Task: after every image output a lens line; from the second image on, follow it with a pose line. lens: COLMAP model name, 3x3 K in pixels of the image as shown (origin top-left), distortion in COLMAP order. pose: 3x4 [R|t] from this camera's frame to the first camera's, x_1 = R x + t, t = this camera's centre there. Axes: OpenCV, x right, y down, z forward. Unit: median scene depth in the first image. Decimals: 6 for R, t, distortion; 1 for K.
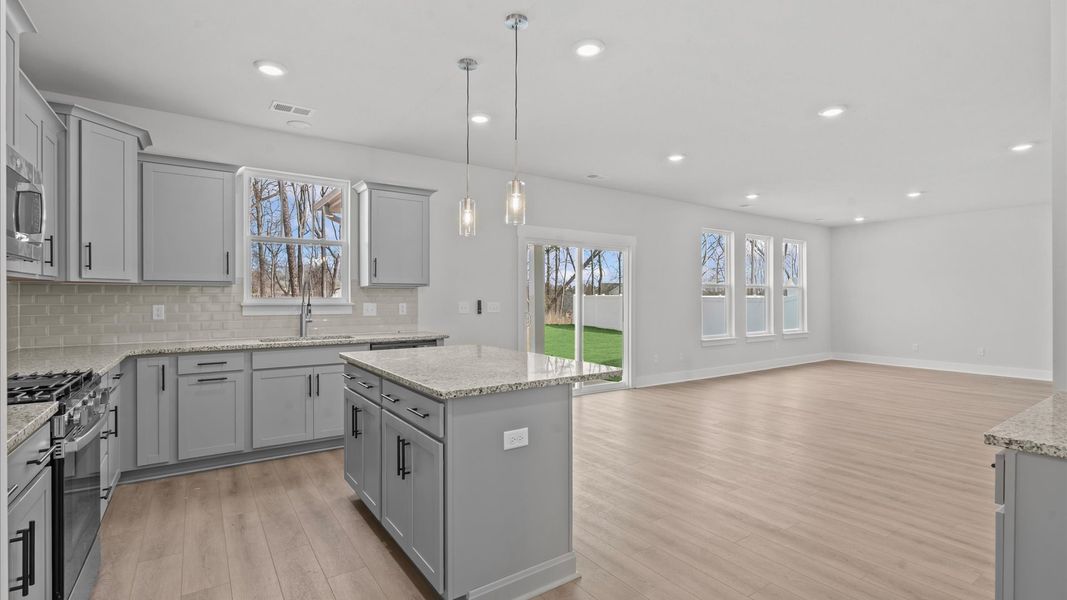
lens RADIAL K [[501.0, 0, 530.1], [0, 501.0, 300.4], [0, 0, 1]] dist [-0.001217, 0.000150]
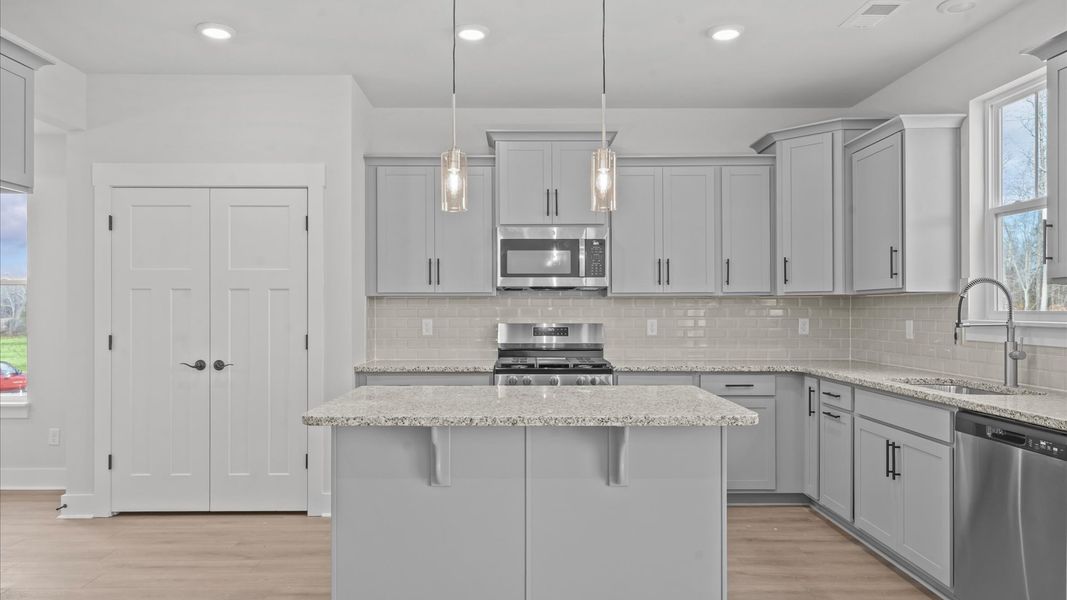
lens RADIAL K [[710.7, 0, 533.1], [0, 710.7, 309.4], [0, 0, 1]] dist [0.003425, 0.001643]
pose [[-0.557056, -0.000079, -0.830475, 0.513604], [-0.004492, 0.999986, 0.002919, -0.008852], [0.830463, 0.005356, -0.557048, 1.133769]]
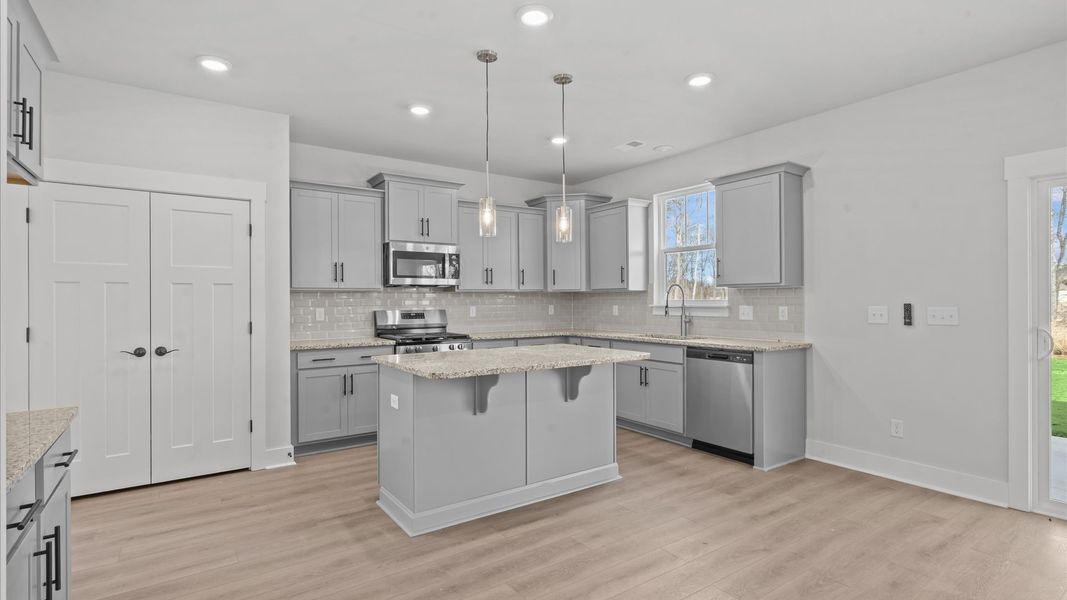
lens RADIAL K [[501.0, 0, 530.1], [0, 501.0, 300.4], [0, 0, 1]] dist [-0.001217, 0.000150]
pose [[-0.001716, -0.000141, -0.999999, 0.738489], [-0.000529, 1.000000, -0.000140, -0.005317], [0.999998, 0.000529, -0.001716, 0.751039]]
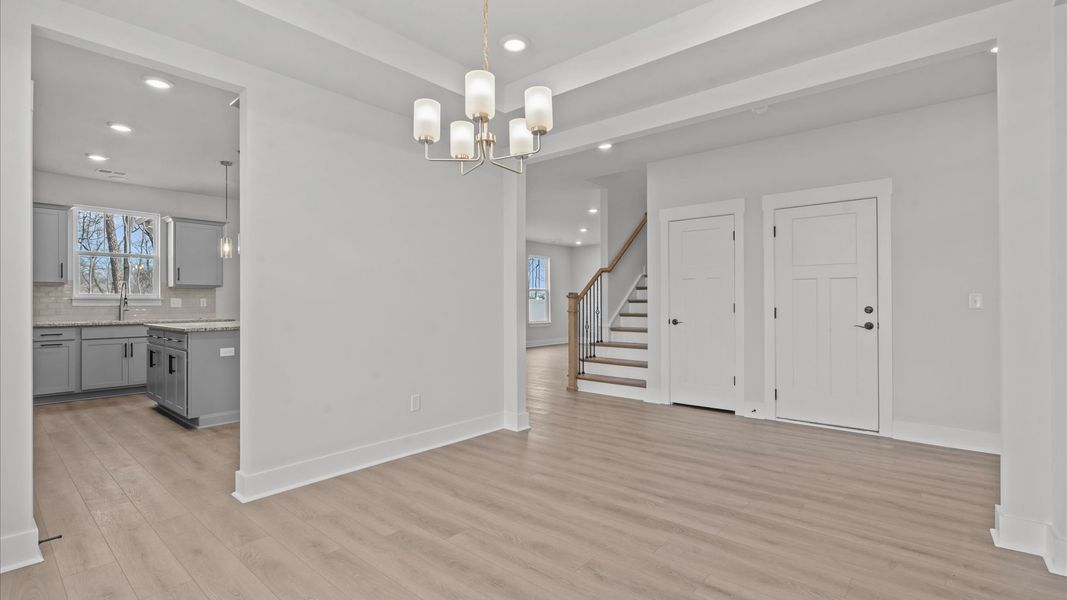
lens RADIAL K [[487.7, 0, 528.2], [0, 487.7, 299.9], [0, 0, 1]] dist [-0.000996, -0.000085]
pose [[0.966877, -0.002146, 0.255232, 0.376078], [0.004638, 0.999947, -0.009161, 0.034013], [-0.255199, 0.010042, 0.966836, -0.768192]]
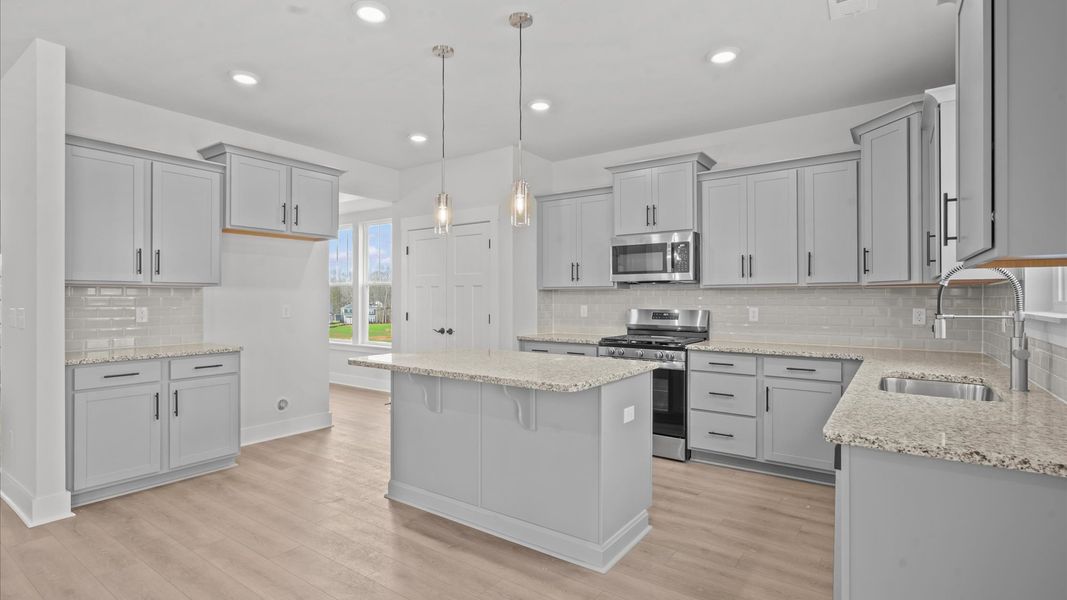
lens RADIAL K [[511.7, 0, 533.5], [0, 511.7, 300.0], [0, 0, 1]] dist [-0.001428, 0.000015]
pose [[-0.939161, -0.000832, -0.343477, 0.117343], [-0.003663, 0.999964, 0.007593, -0.010090], [0.343458, 0.008389, -0.939130, 1.448529]]
